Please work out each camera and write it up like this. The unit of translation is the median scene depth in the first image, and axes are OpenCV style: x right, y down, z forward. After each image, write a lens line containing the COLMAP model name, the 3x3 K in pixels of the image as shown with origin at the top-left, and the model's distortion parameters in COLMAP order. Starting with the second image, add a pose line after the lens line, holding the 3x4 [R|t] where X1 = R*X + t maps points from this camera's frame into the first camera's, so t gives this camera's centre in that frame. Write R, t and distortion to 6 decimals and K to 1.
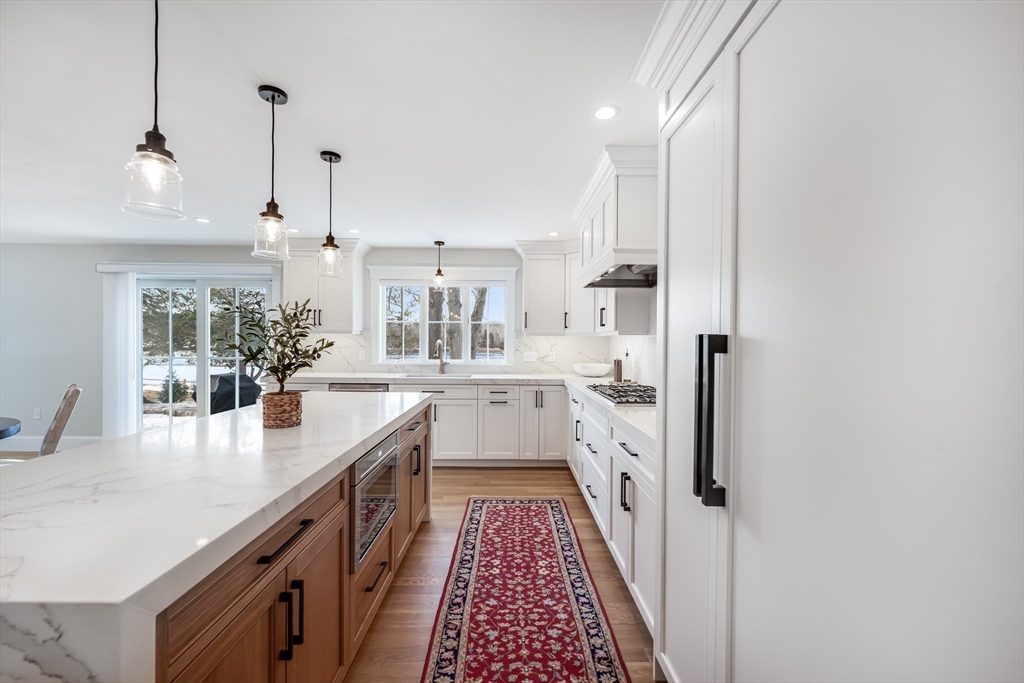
lens RADIAL K [[411.3, 0, 510.3], [0, 411.3, 344.5], [0, 0, 1]] dist [-0.000274, -0.000059]
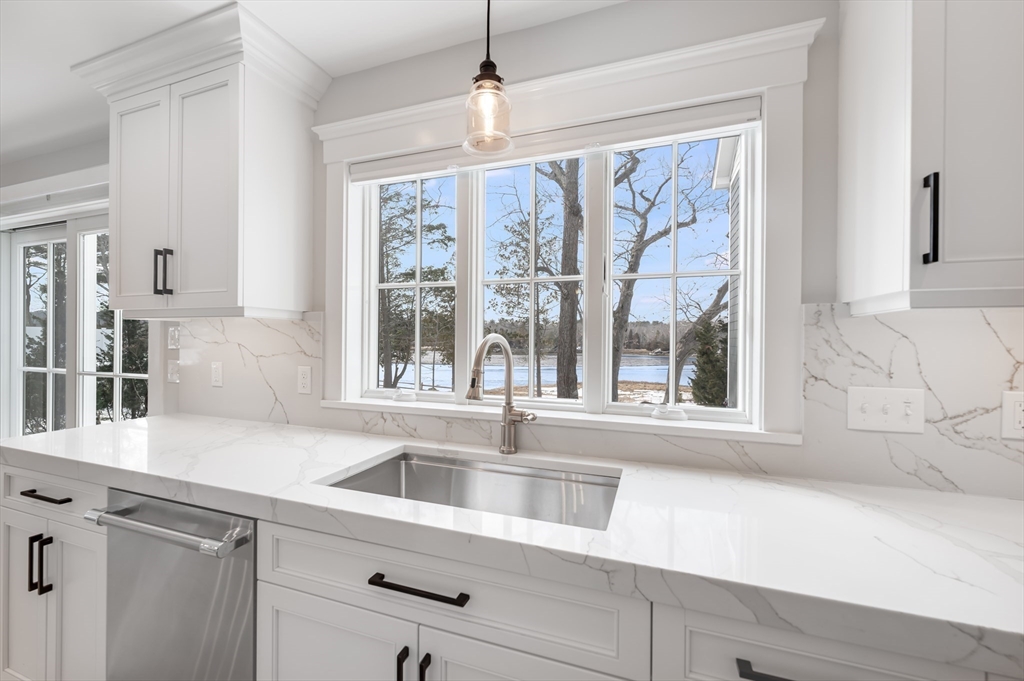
lens RADIAL K [[411.3, 0, 510.3], [0, 411.3, 343.5], [0, 0, 1]] dist [-0.000274, -0.000059]
pose [[0.941140, 0.002663, -0.338006, -0.065164], [-0.003916, 0.999988, -0.003026, -0.004093], [0.337994, 0.004171, 0.941139, 0.685662]]
